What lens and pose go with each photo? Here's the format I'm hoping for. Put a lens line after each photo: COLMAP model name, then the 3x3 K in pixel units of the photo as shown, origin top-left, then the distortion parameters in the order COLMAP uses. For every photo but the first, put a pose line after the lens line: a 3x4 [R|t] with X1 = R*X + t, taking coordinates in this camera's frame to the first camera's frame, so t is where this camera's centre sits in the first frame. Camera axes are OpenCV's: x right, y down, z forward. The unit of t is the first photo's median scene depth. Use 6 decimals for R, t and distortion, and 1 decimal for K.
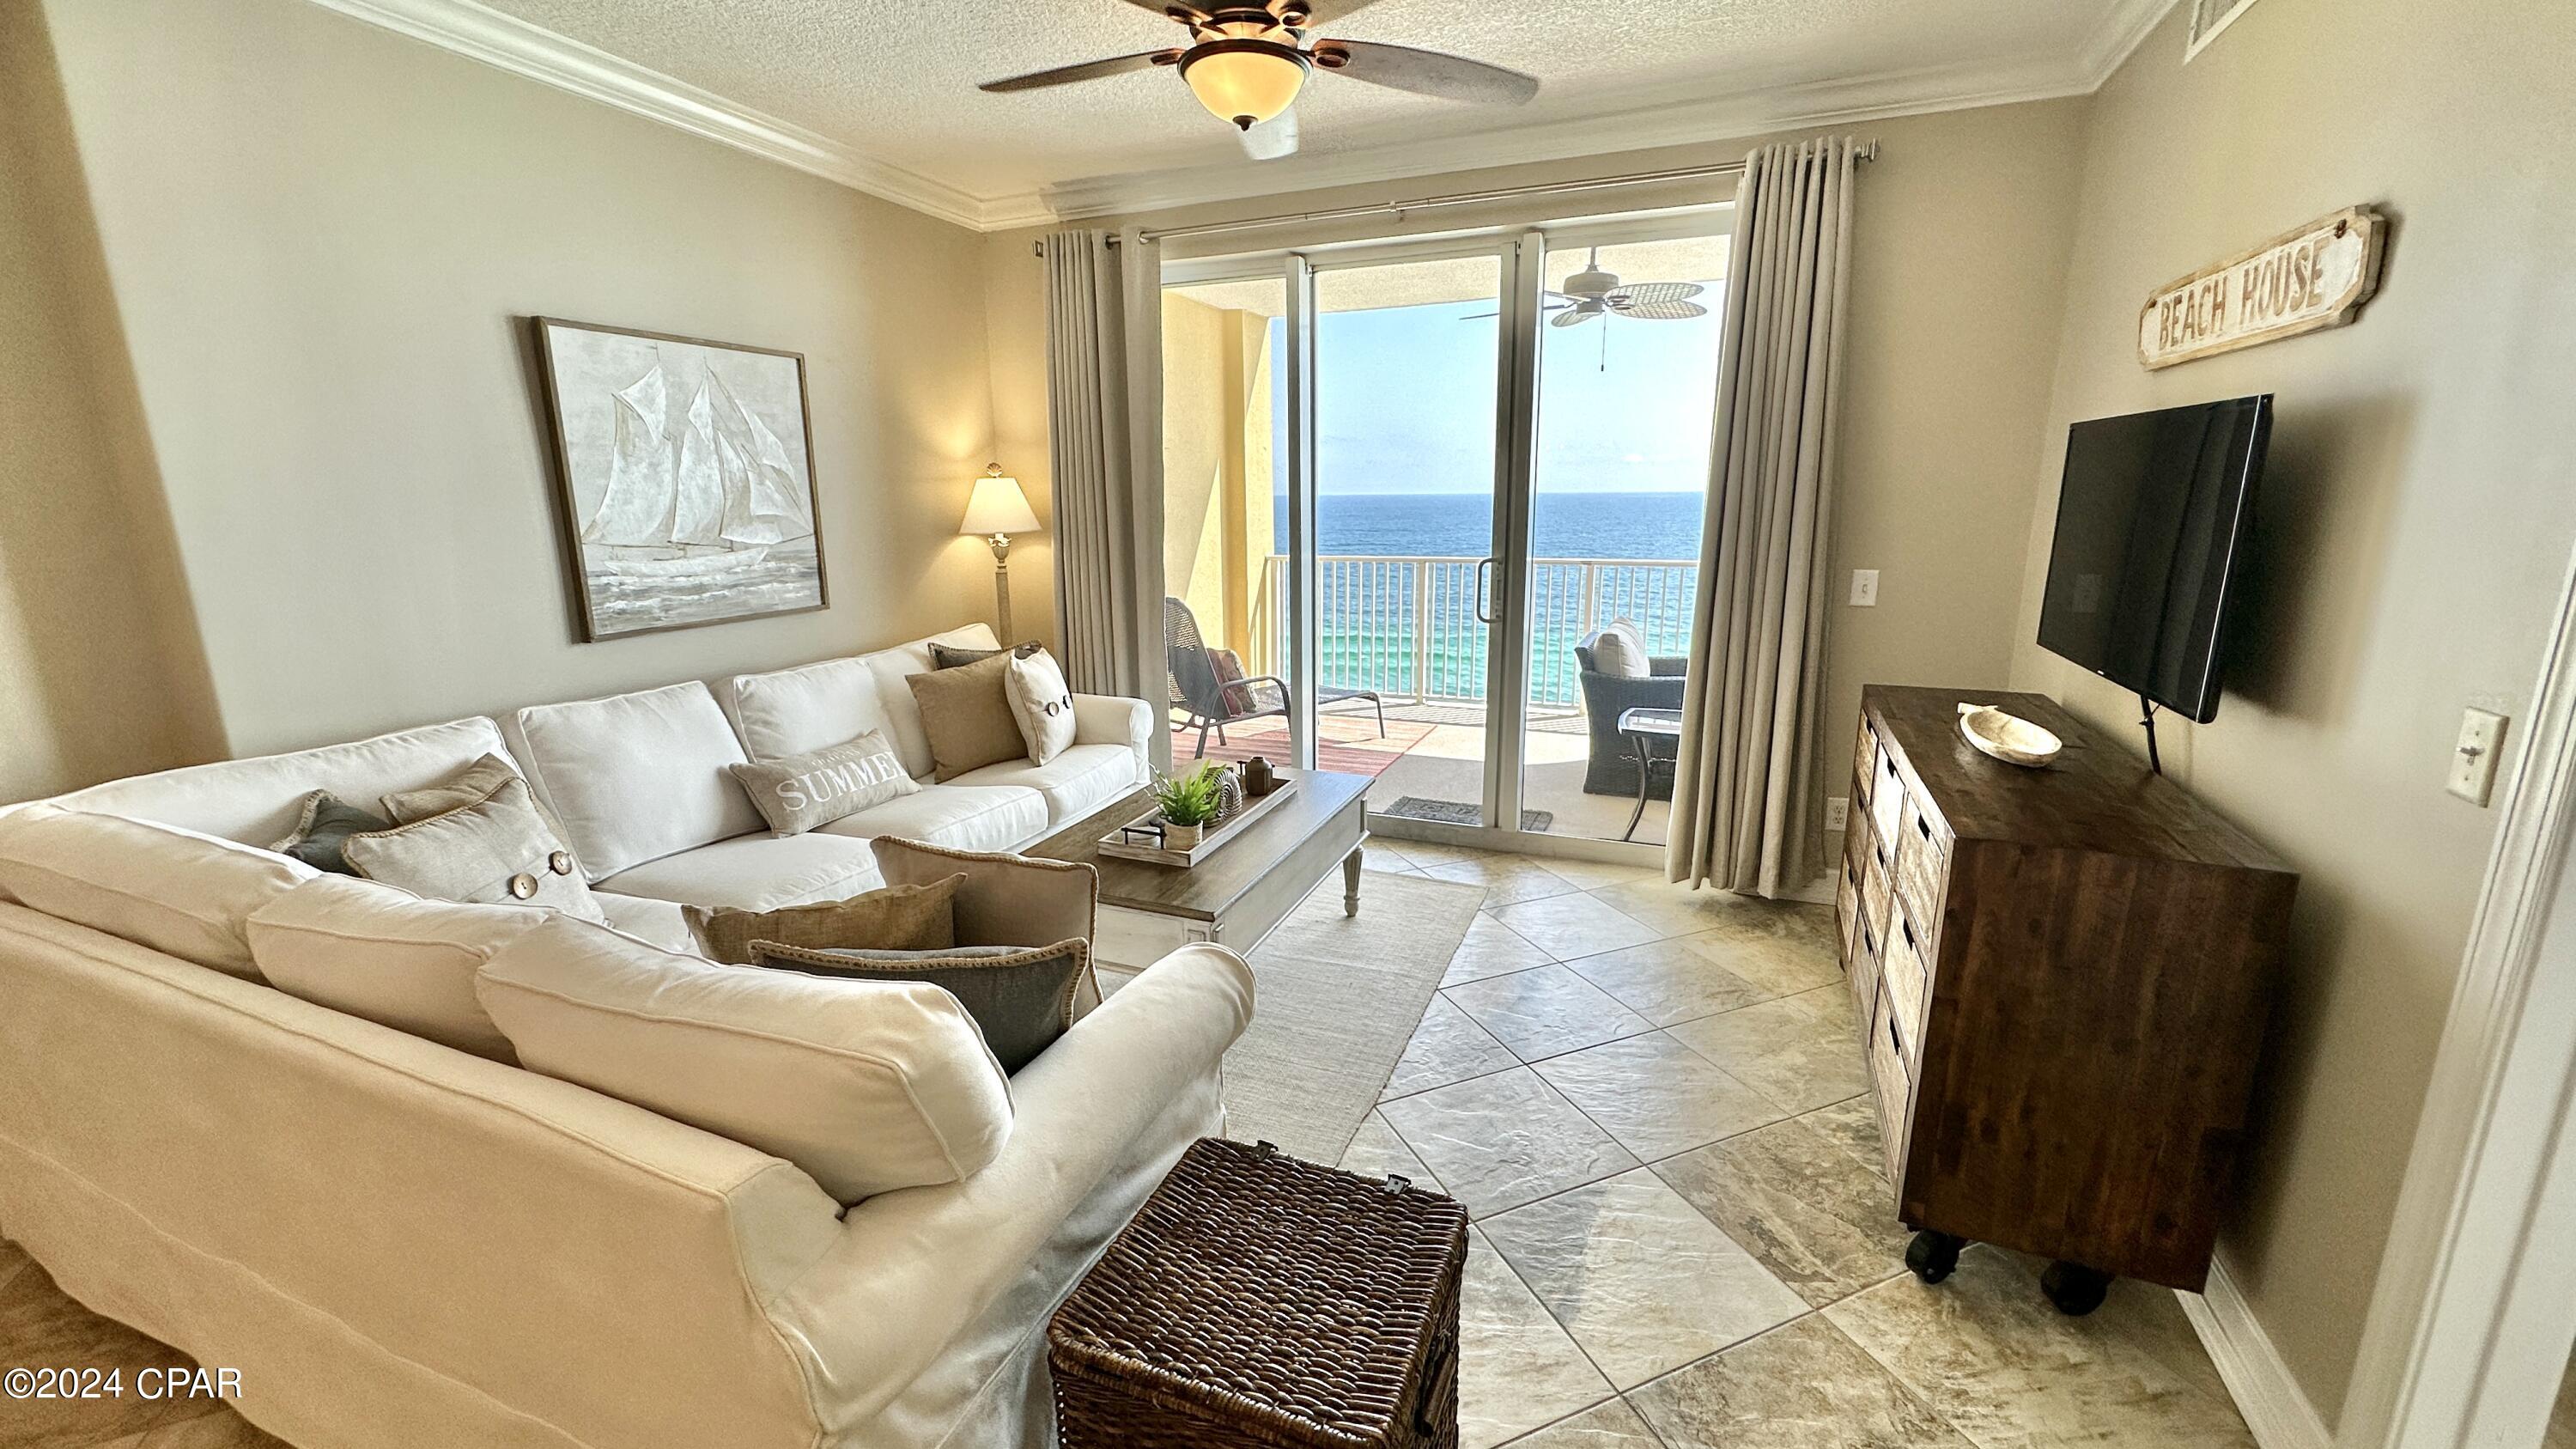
lens RADIAL K [[1024.9, 0, 1288.8], [0, 1024.9, 721.9], [0, 0, 1]] dist [-0.003684, 0.000910]
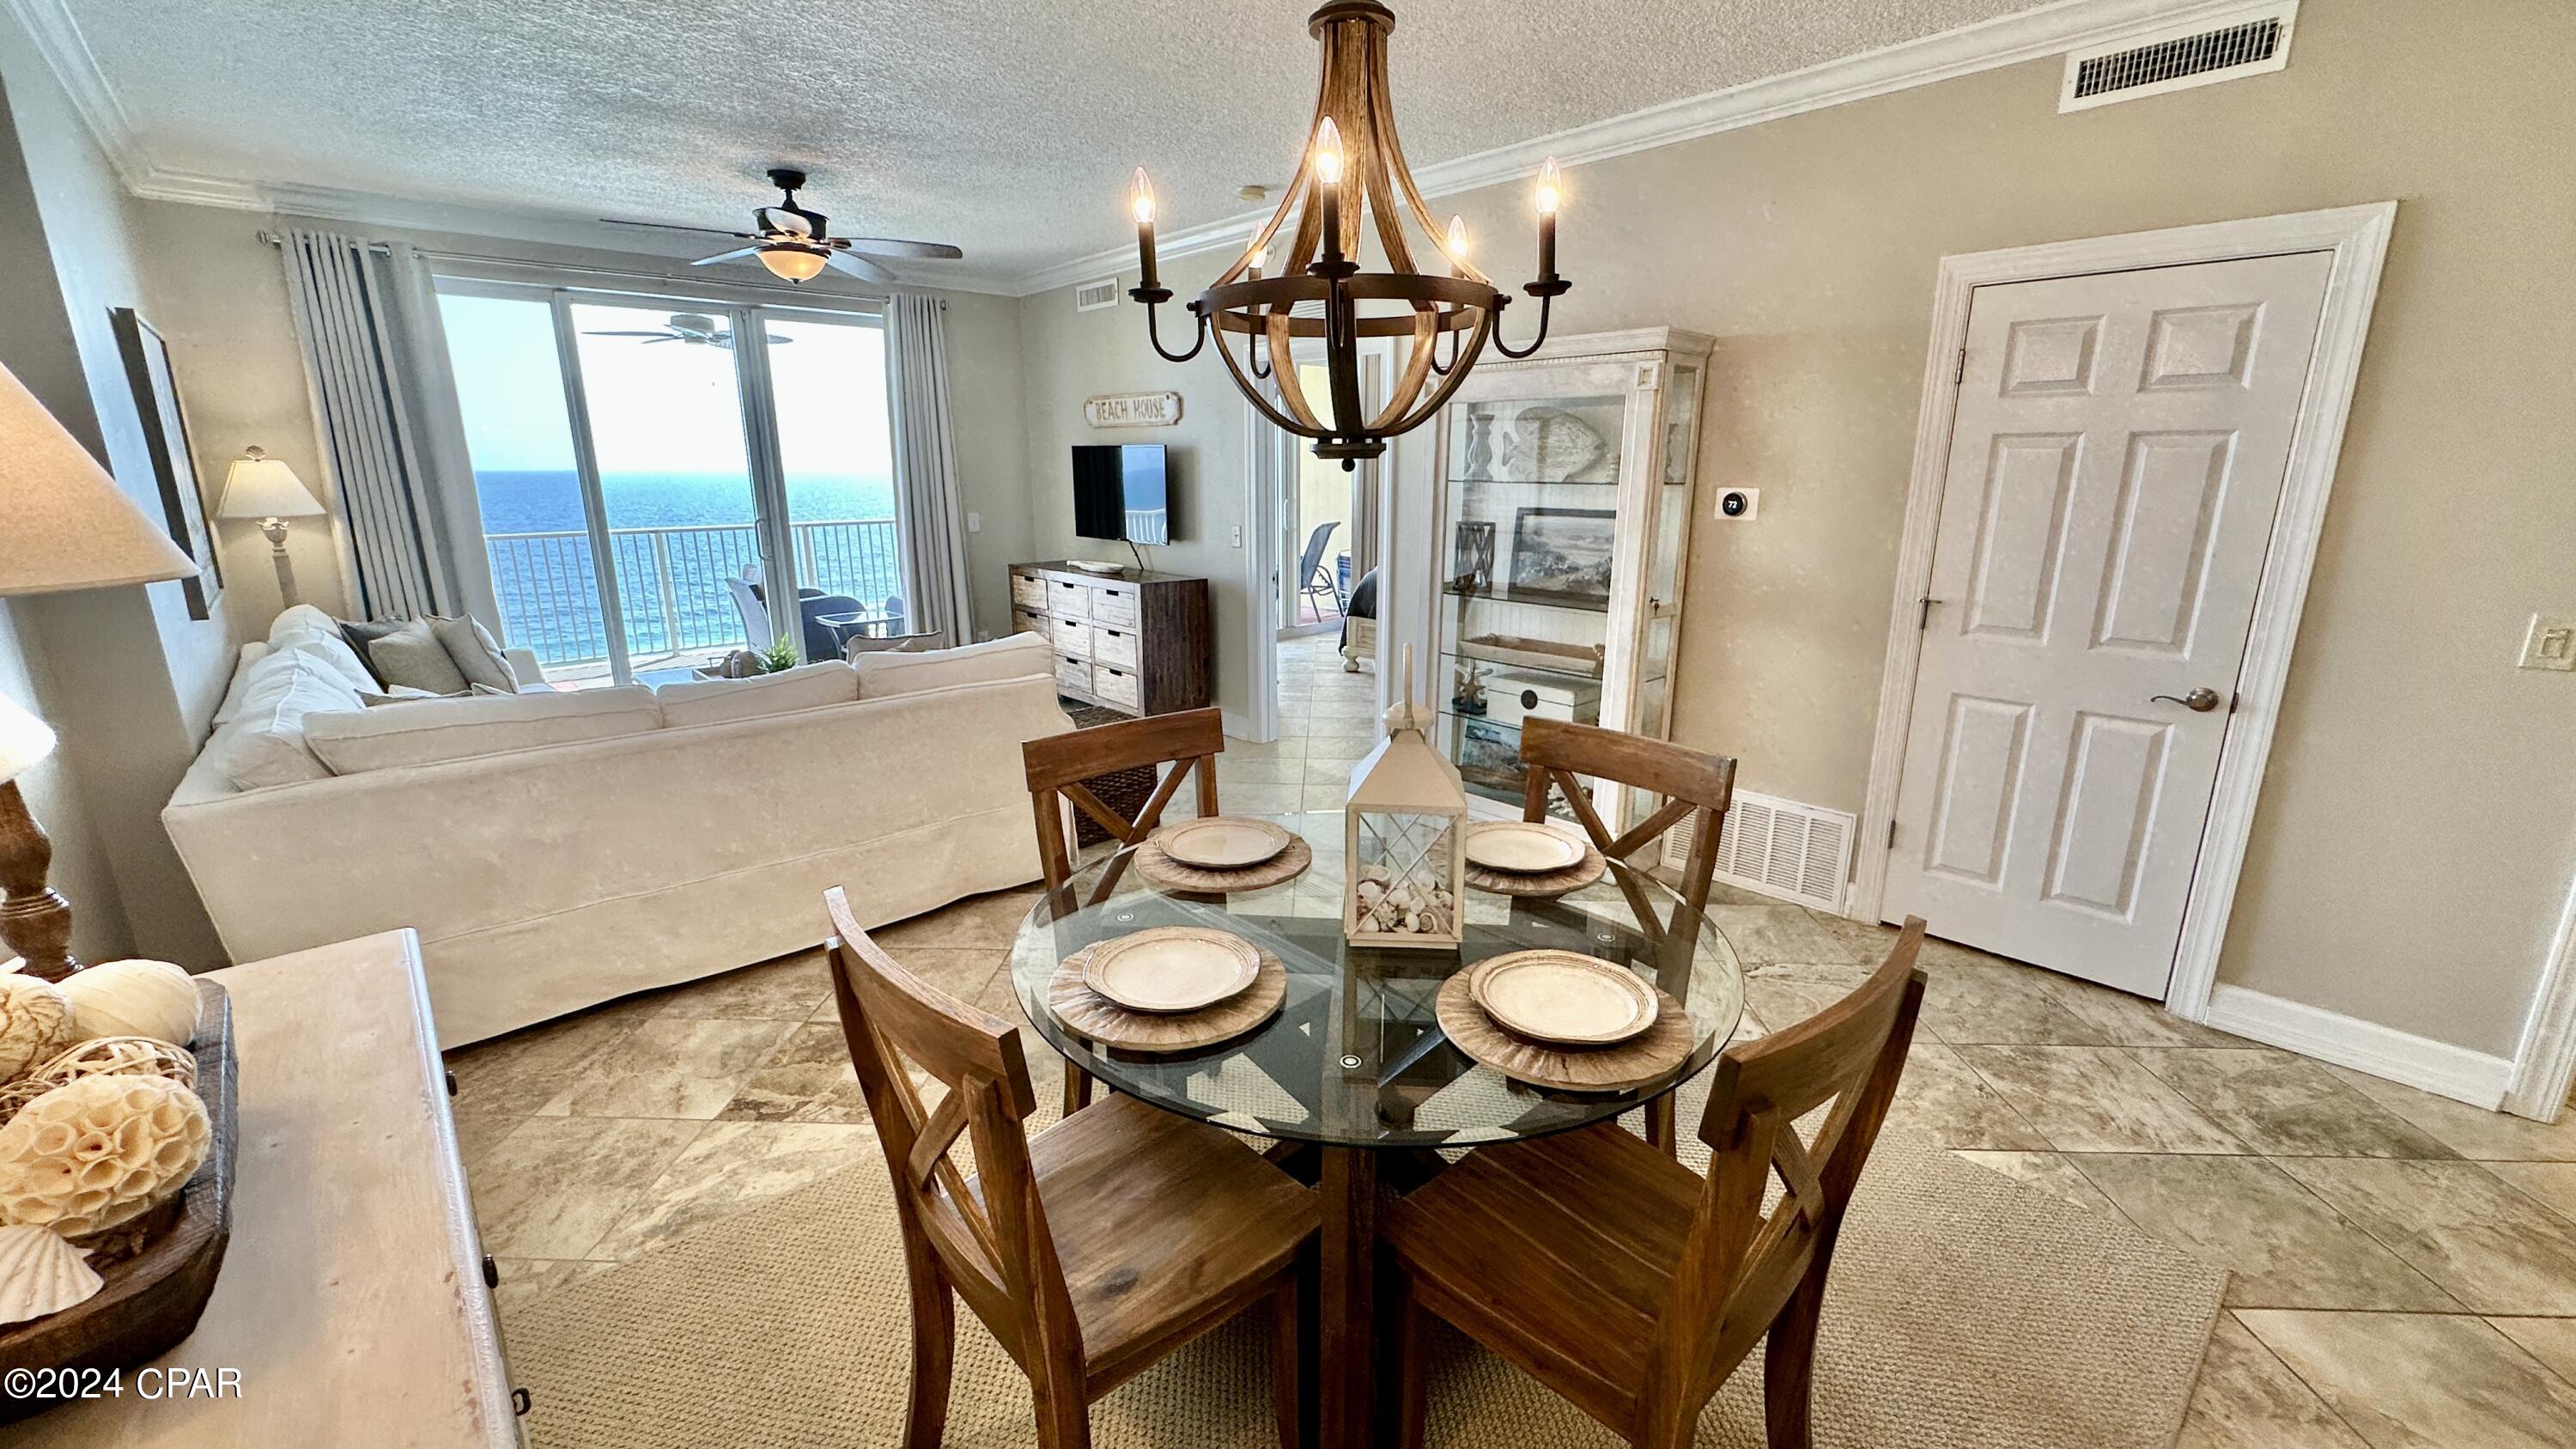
lens RADIAL K [[1024.9, 0, 1289.6], [0, 1024.9, 723.7], [0, 0, 1]] dist [-0.003684, 0.000910]
pose [[0.422017, -0.216205, 0.880430, -1.018761], [0.198937, 0.969562, 0.142737, 0.085990], [-0.884492, 0.114912, 0.452183, -0.394129]]
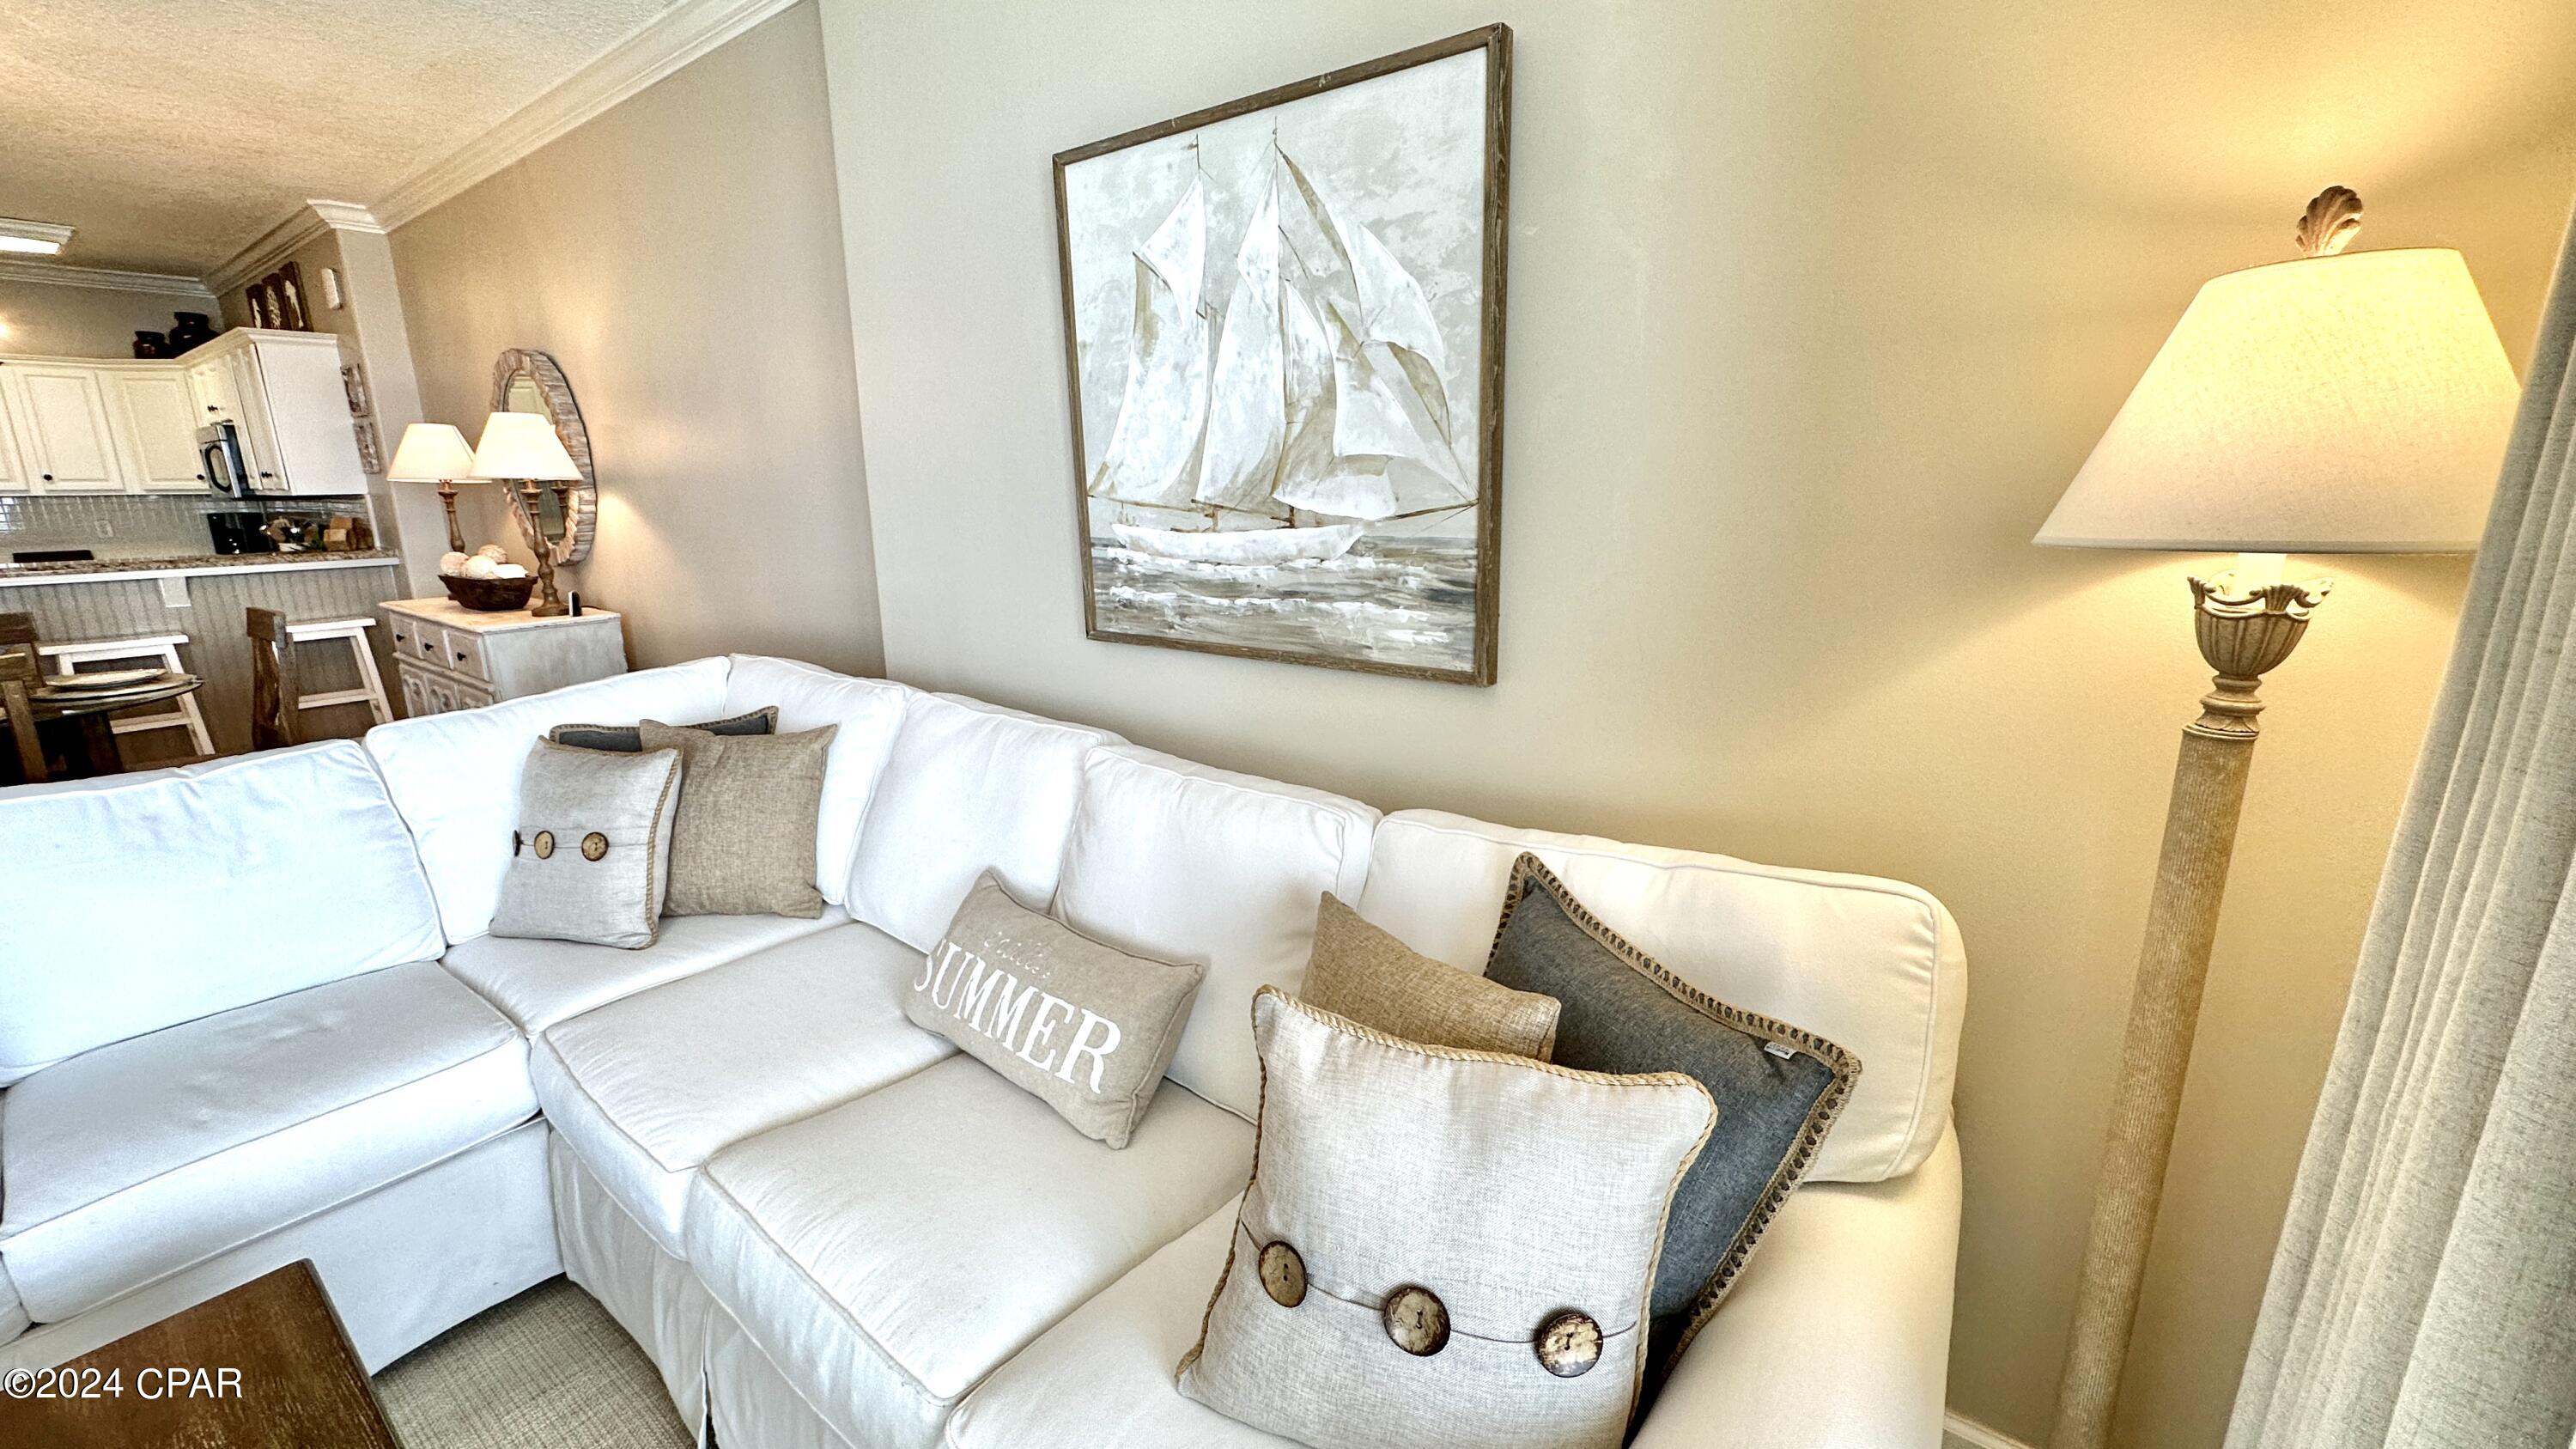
lens RADIAL K [[1024.9, 0, 1289.7], [0, 1024.9, 725.9], [0, 0, 1]] dist [-0.003684, 0.000910]
pose [[-0.260198, 0.239516, -0.935376, -0.042038], [-0.200769, 0.934150, 0.295051, -0.224836], [0.944452, 0.264566, -0.194977, 1.125727]]
